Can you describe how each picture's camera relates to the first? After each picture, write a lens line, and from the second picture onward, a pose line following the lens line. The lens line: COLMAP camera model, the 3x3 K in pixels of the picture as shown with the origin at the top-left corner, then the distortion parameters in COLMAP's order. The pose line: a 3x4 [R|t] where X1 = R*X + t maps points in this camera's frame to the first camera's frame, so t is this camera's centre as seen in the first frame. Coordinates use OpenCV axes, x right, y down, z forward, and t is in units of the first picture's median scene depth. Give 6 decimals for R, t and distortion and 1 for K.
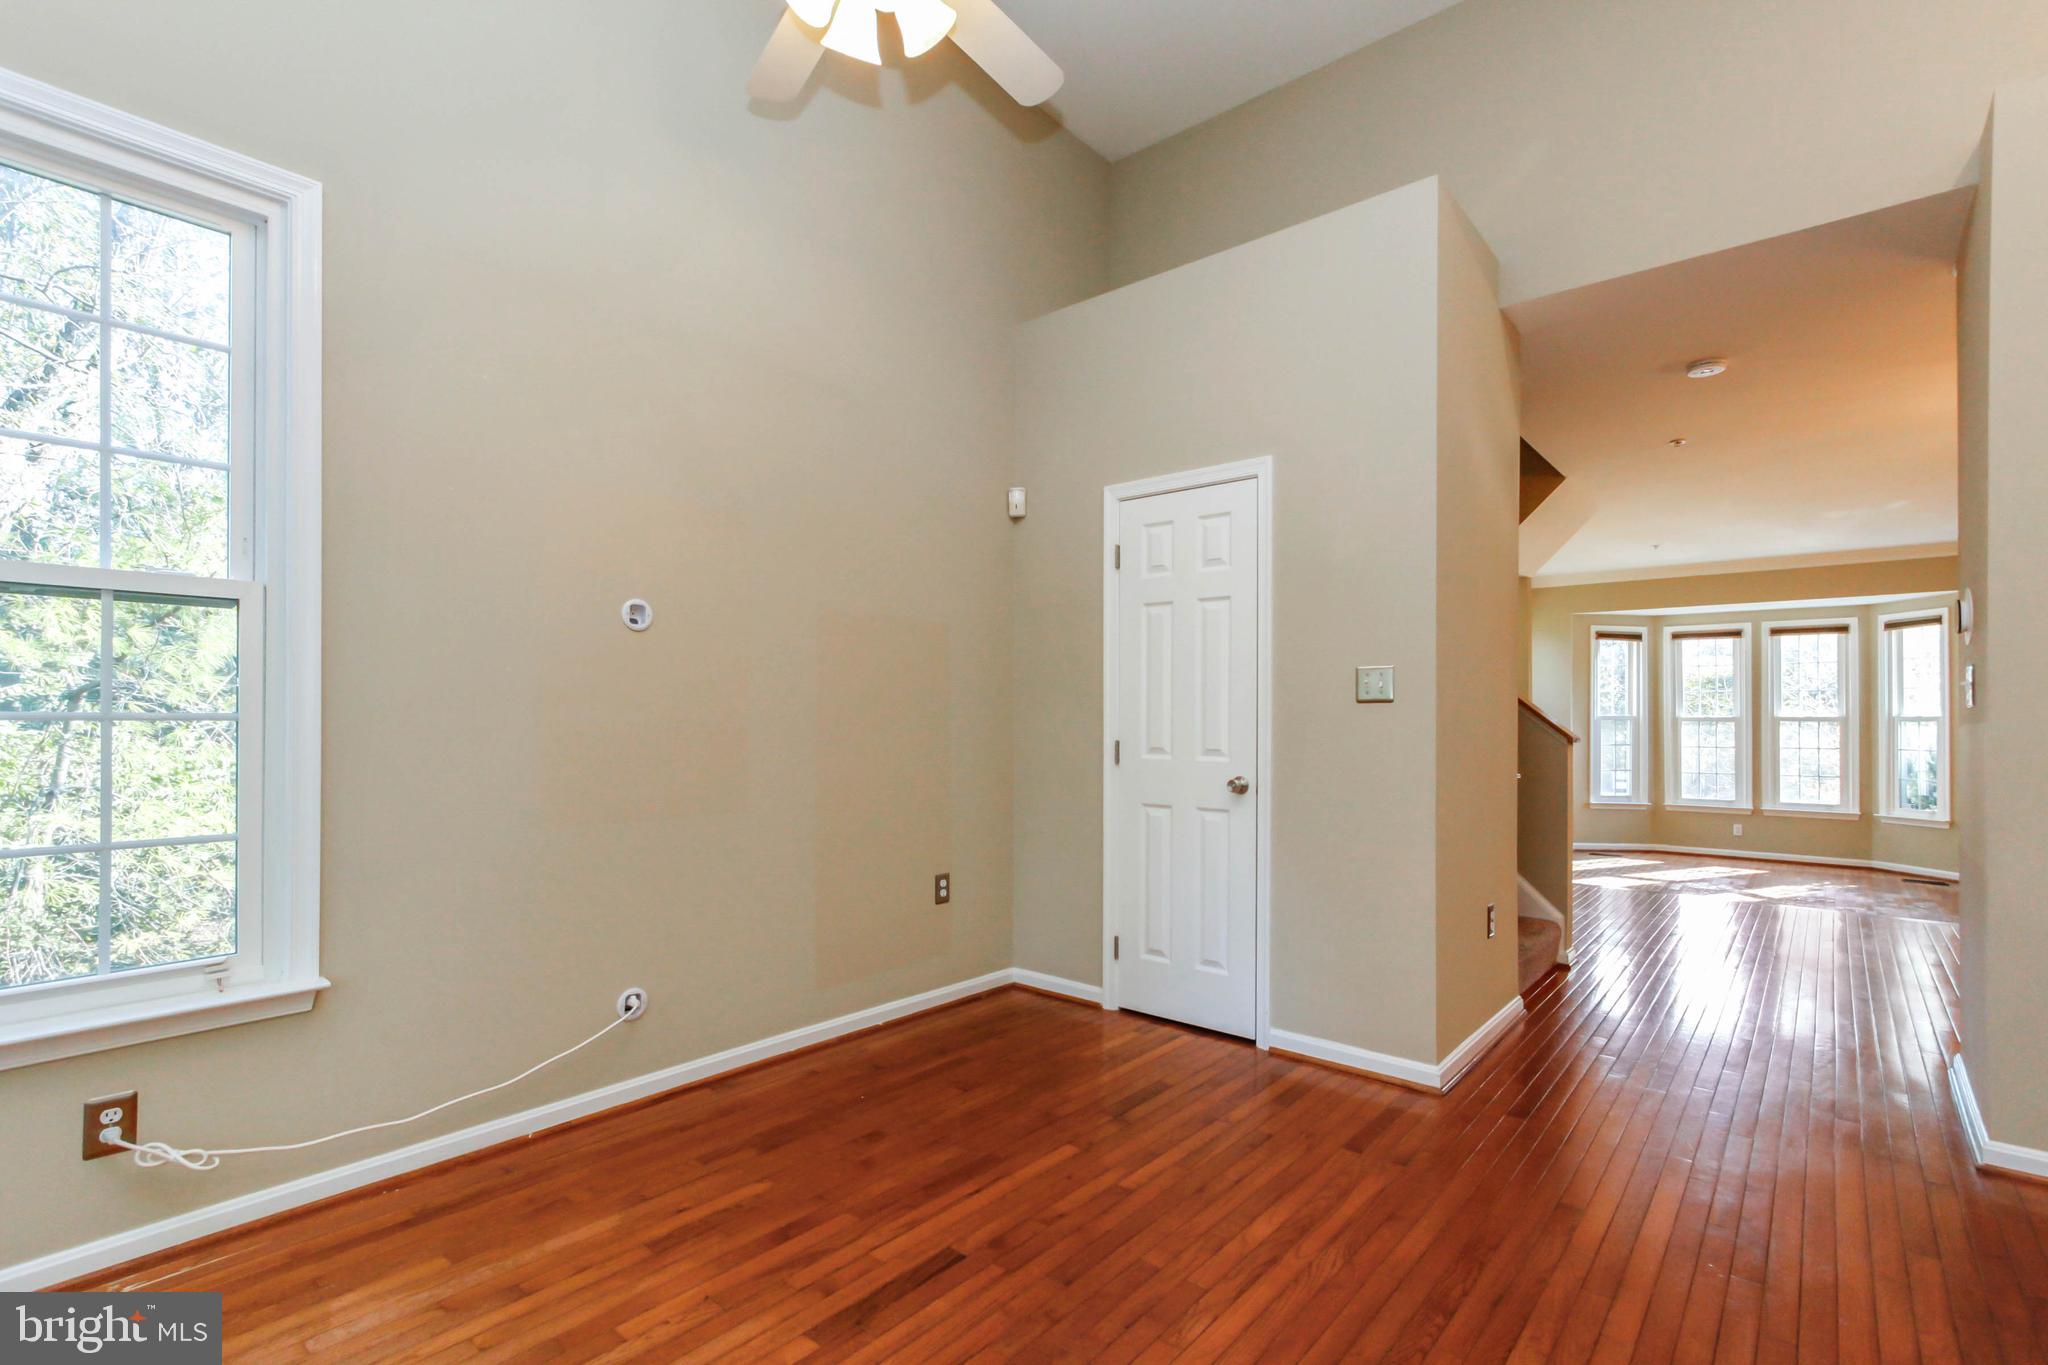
lens RADIAL K [[945.3, 0, 981.9], [0, 945.3, 719.5], [0, 0, 1]] dist [-0.013969, -0.000179]
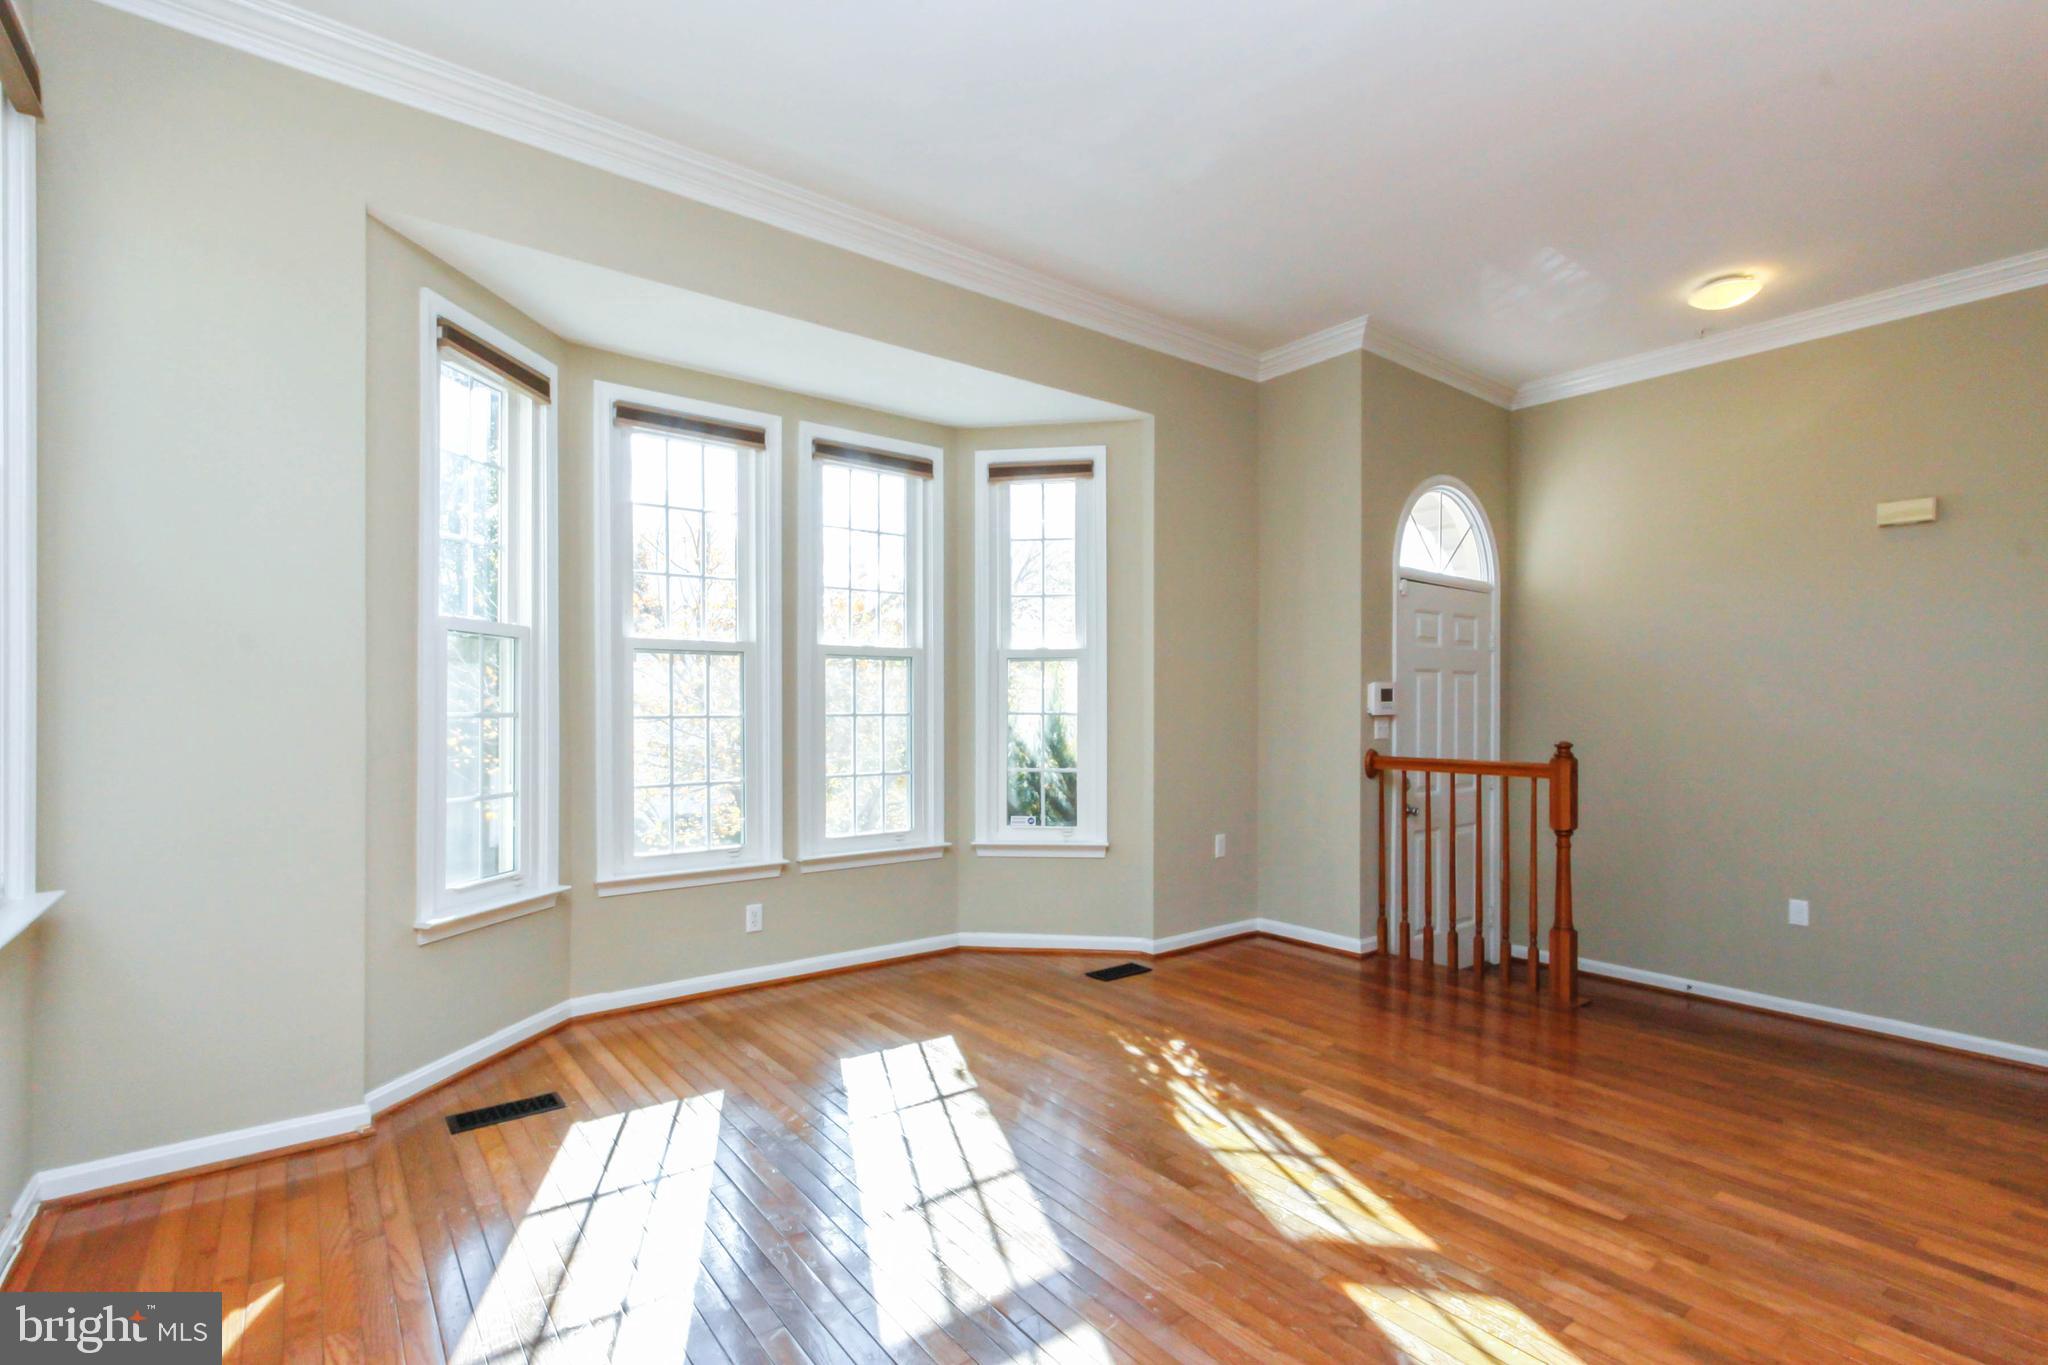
lens RADIAL K [[945.3, 0, 1030.7], [0, 945.3, 697.1], [0, 0, 1]] dist [-0.013969, -0.000179]
pose [[0.178274, -0.000722, 0.983981, 0.420111], [-0.009905, 0.999948, 0.002529, 0.018967], [-0.983931, -0.010197, 0.178258, 0.799023]]
